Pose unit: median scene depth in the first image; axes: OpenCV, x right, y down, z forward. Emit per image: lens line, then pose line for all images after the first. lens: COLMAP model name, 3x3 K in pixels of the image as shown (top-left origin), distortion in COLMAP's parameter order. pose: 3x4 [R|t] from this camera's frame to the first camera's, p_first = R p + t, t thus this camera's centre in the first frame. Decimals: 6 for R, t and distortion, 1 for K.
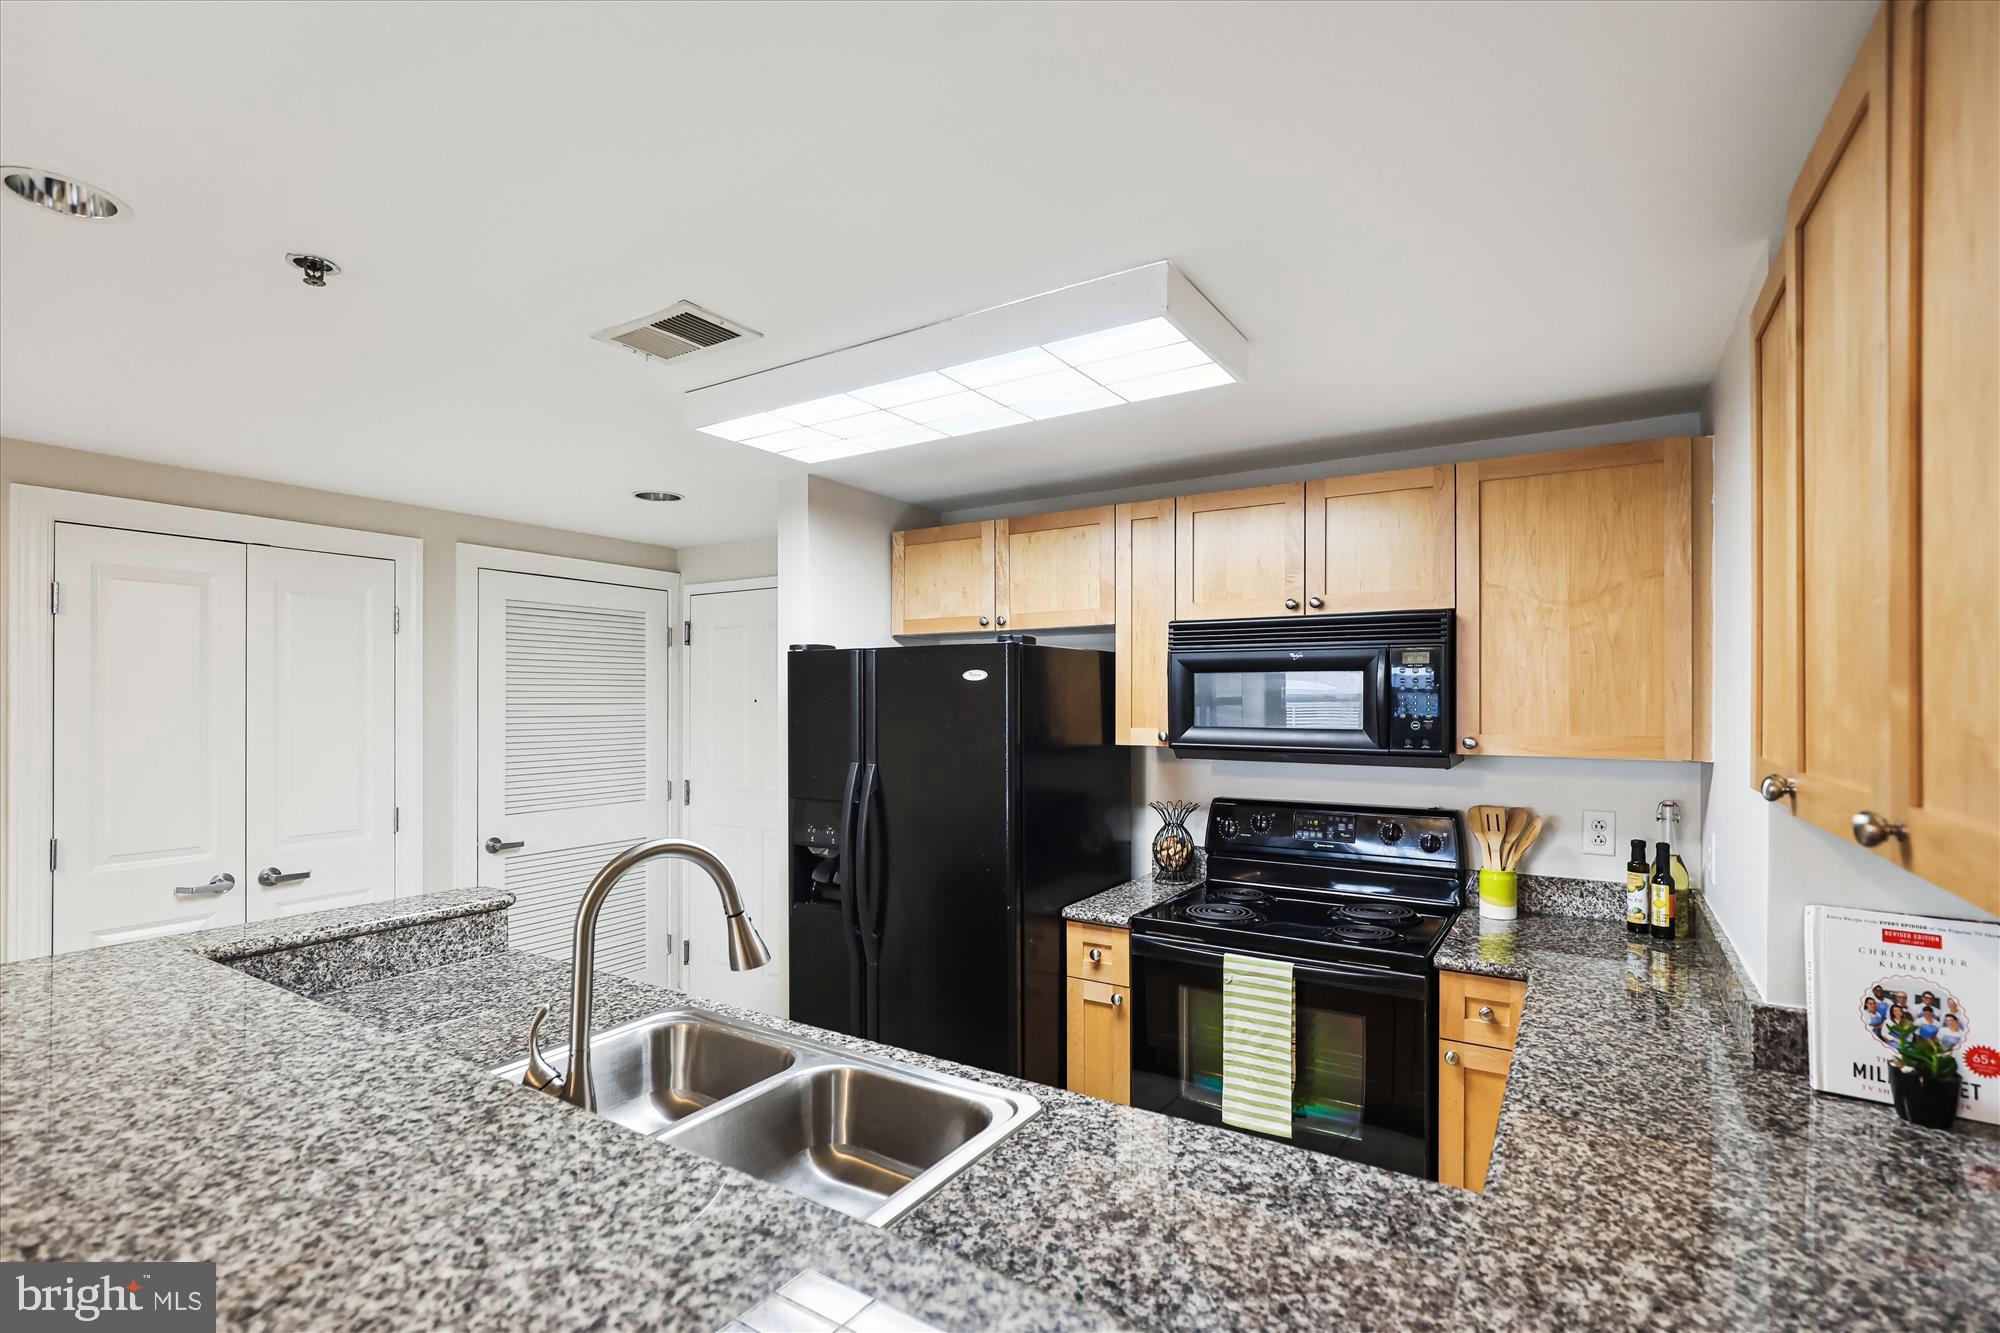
lens RADIAL K [[926.2, 0, 1000.2], [0, 926.2, 699.9], [0, 0, 1]] dist [-0.011765, -0.000117]
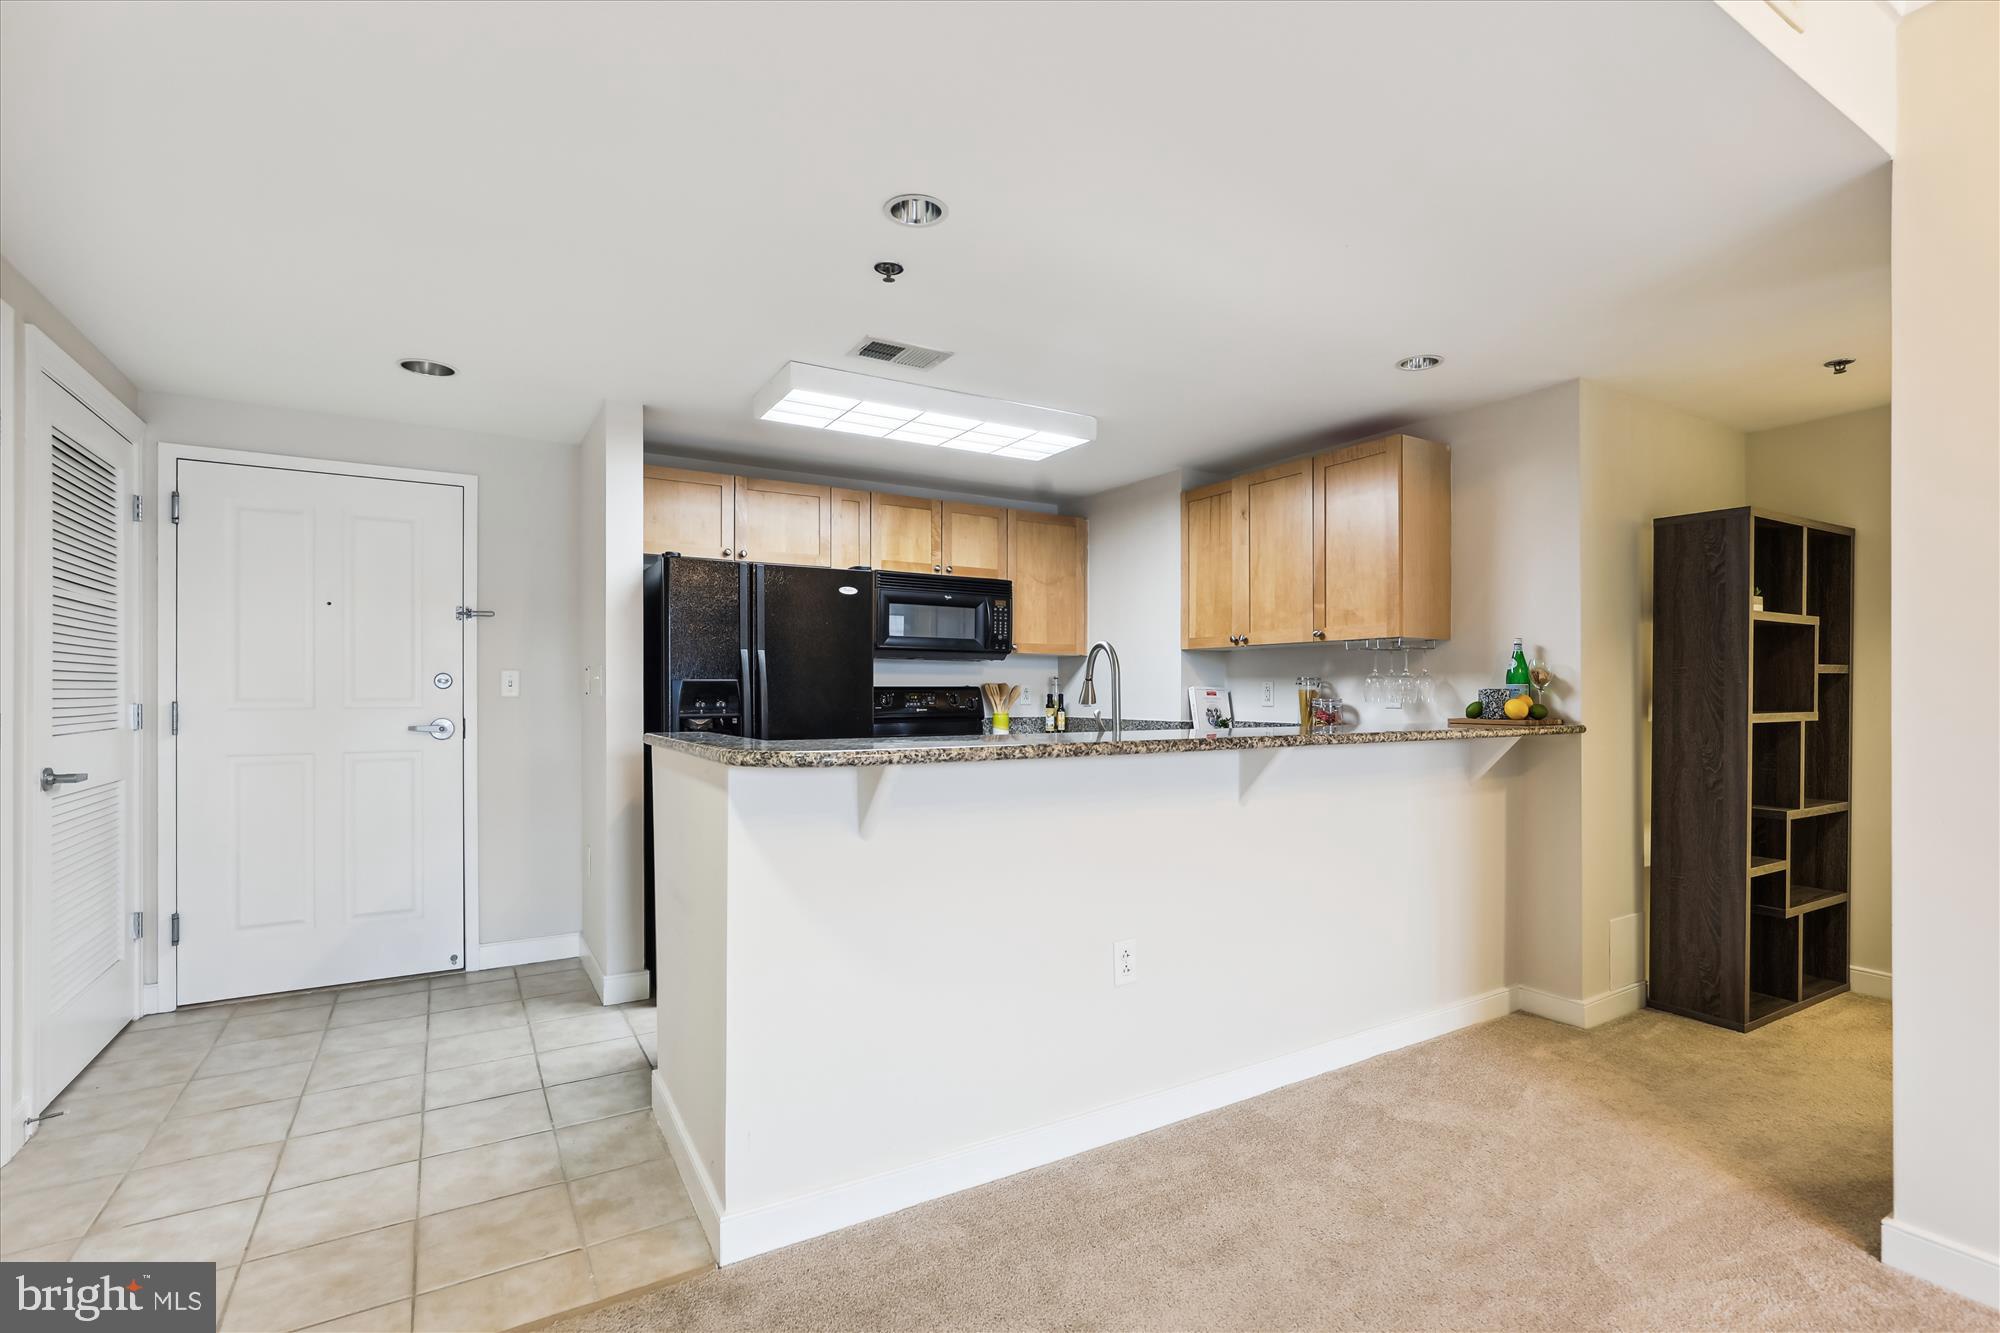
lens RADIAL K [[925.2, 0, 1015.4], [0, 925.2, 692.7], [0, 0, 1]] dist [-0.002756, -0.000227]
pose [[0.440775, -0.000007, 0.897618, -1.344146], [-0.000328, 1.000000, 0.000169, 0.148926], [-0.897618, -0.000369, 0.440775, 0.092038]]
